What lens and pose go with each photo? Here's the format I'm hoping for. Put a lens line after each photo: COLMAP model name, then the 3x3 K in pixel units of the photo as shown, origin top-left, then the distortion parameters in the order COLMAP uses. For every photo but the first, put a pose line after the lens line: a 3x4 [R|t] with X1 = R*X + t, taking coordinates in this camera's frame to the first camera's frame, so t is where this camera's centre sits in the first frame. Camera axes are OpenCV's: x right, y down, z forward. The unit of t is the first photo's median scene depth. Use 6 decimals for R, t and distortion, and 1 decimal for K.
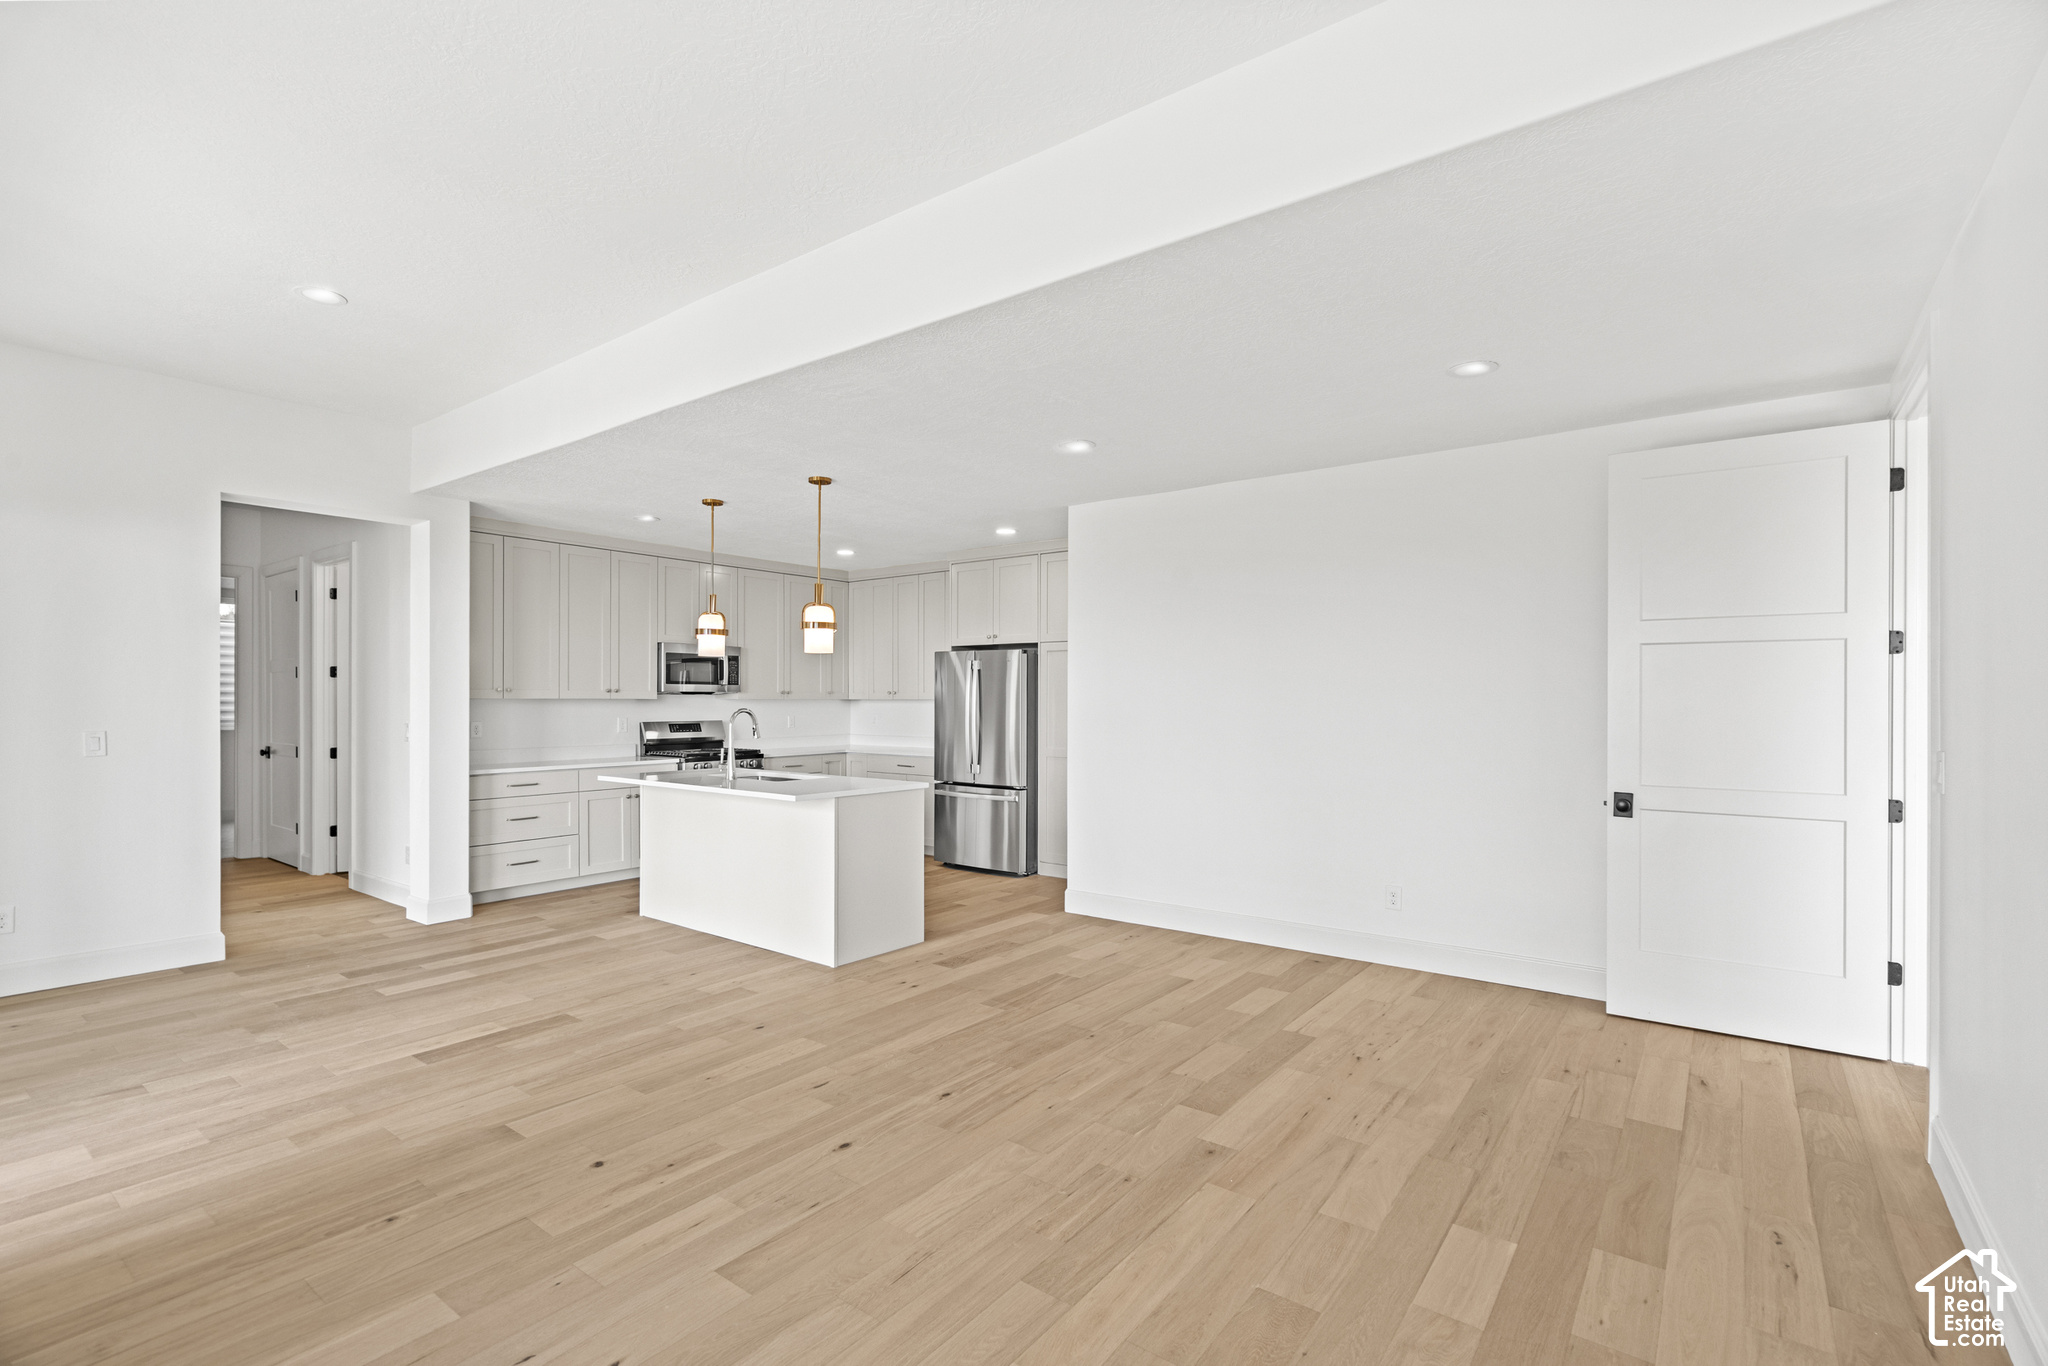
lens RADIAL K [[939.8, 0, 1017.0], [0, 939.8, 694.2], [0, 0, 1]] dist [-0.003165, 0.001503]
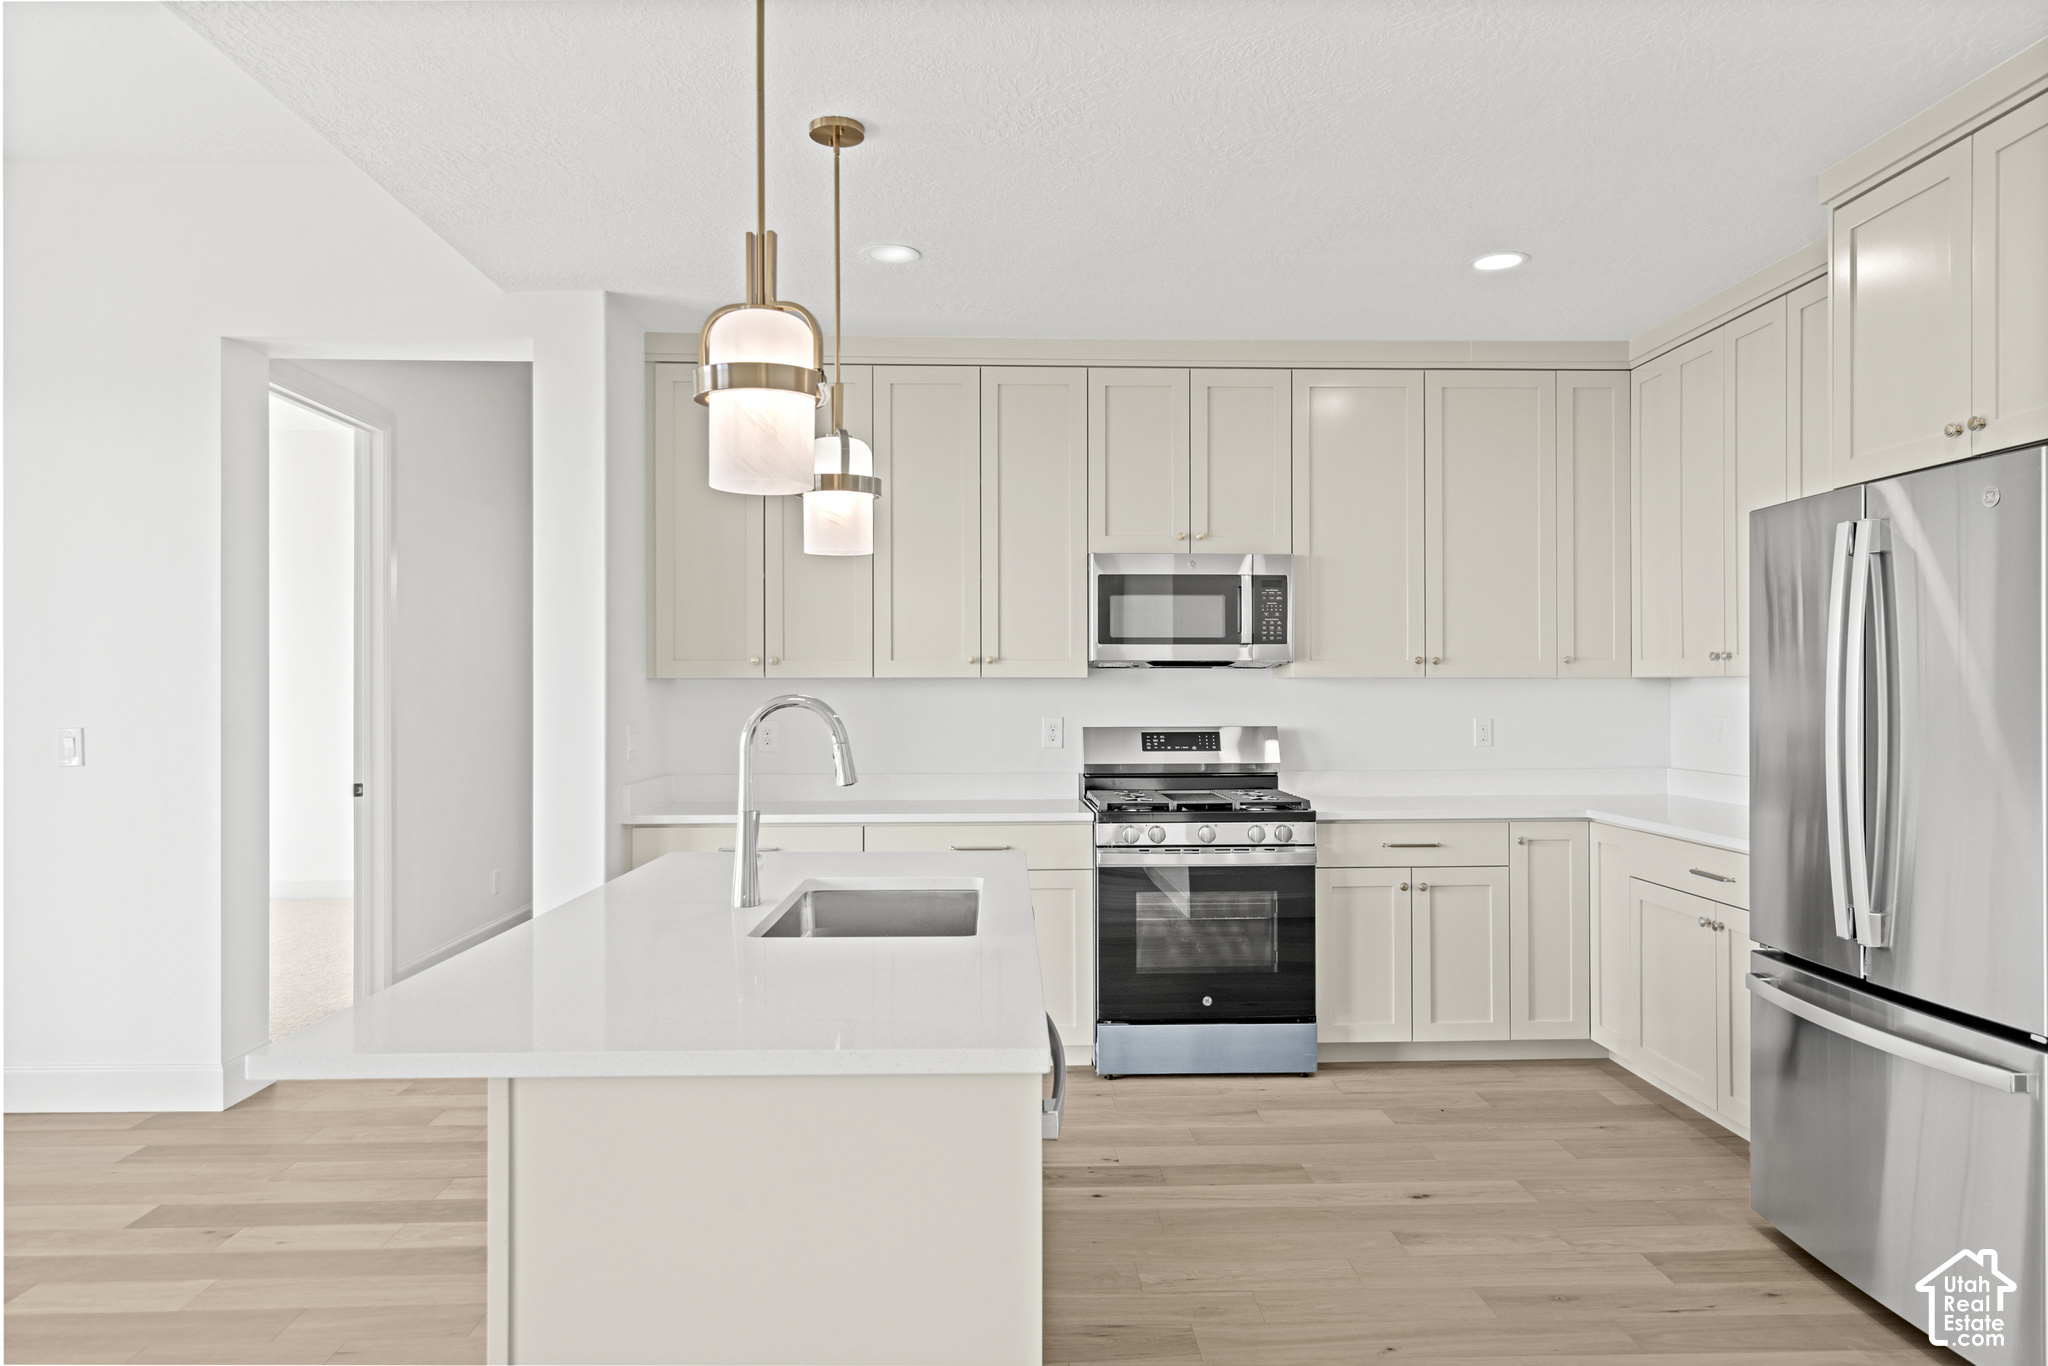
lens RADIAL K [[1298.7, 0, 1017.6], [0, 1298.7, 688.1], [0, 0, 1]] dist [0.001703, 0.000832]
pose [[0.636771, -0.003023, -0.771047, 0.120423], [0.006908, 0.999975, 0.001784, 0.012799], [0.771022, -0.006462, 0.636776, 0.813949]]
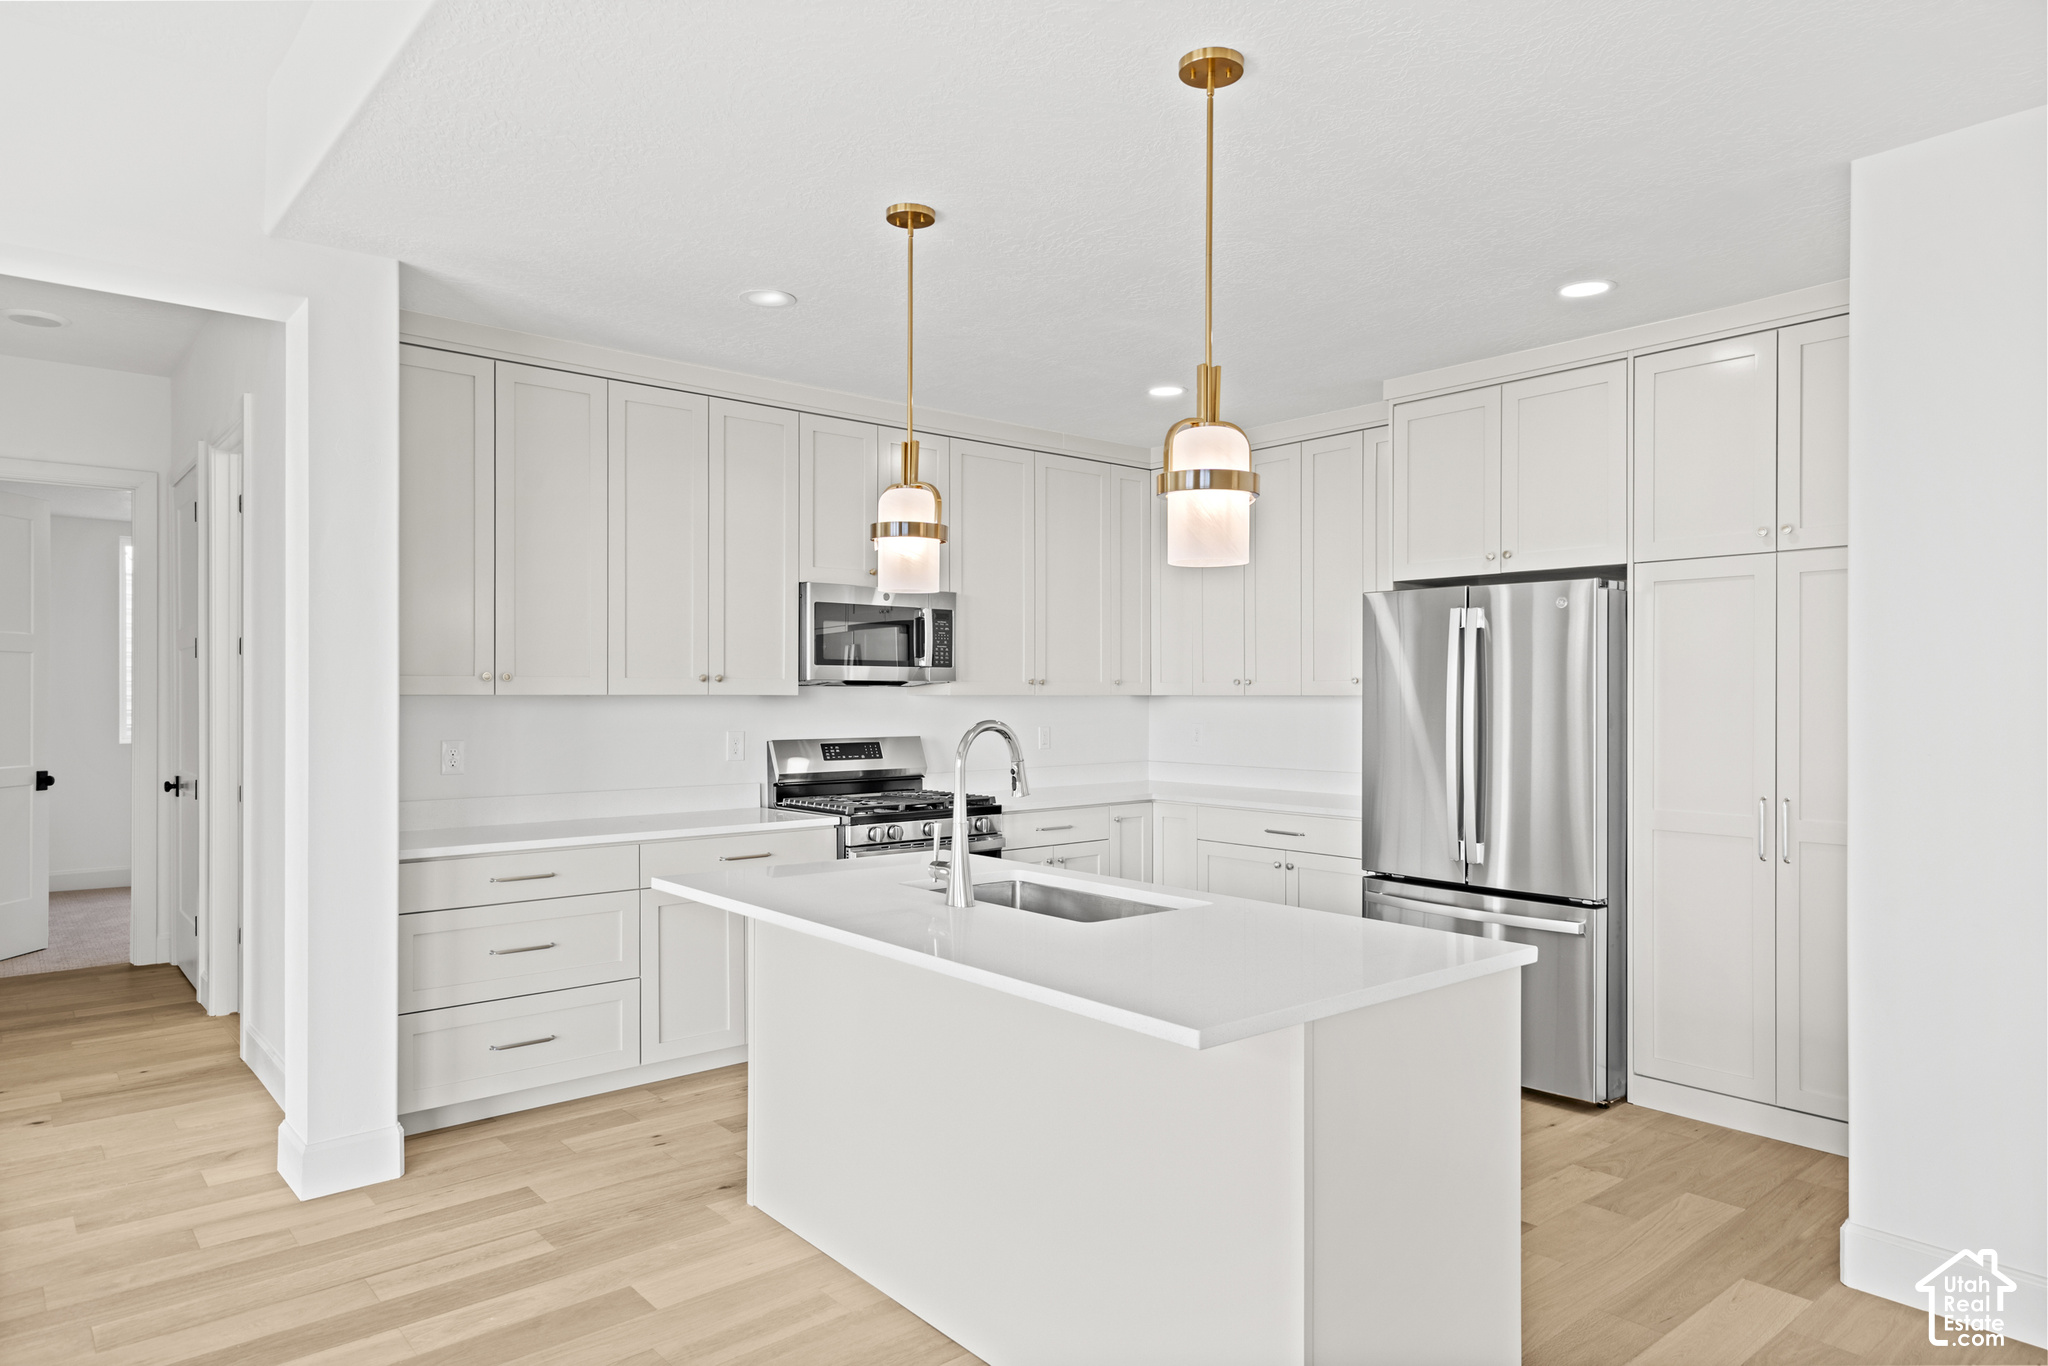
lens RADIAL K [[1248.6, 0, 1023.8], [0, 1248.6, 688.1], [0, 0, 1]] dist [0.000651, 0.000658]
pose [[0.978362, -0.001671, -0.206892, -0.181311], [0.001689, 0.999999, -0.000089, 0.002416], [0.206892, -0.000263, 0.978364, 0.530429]]
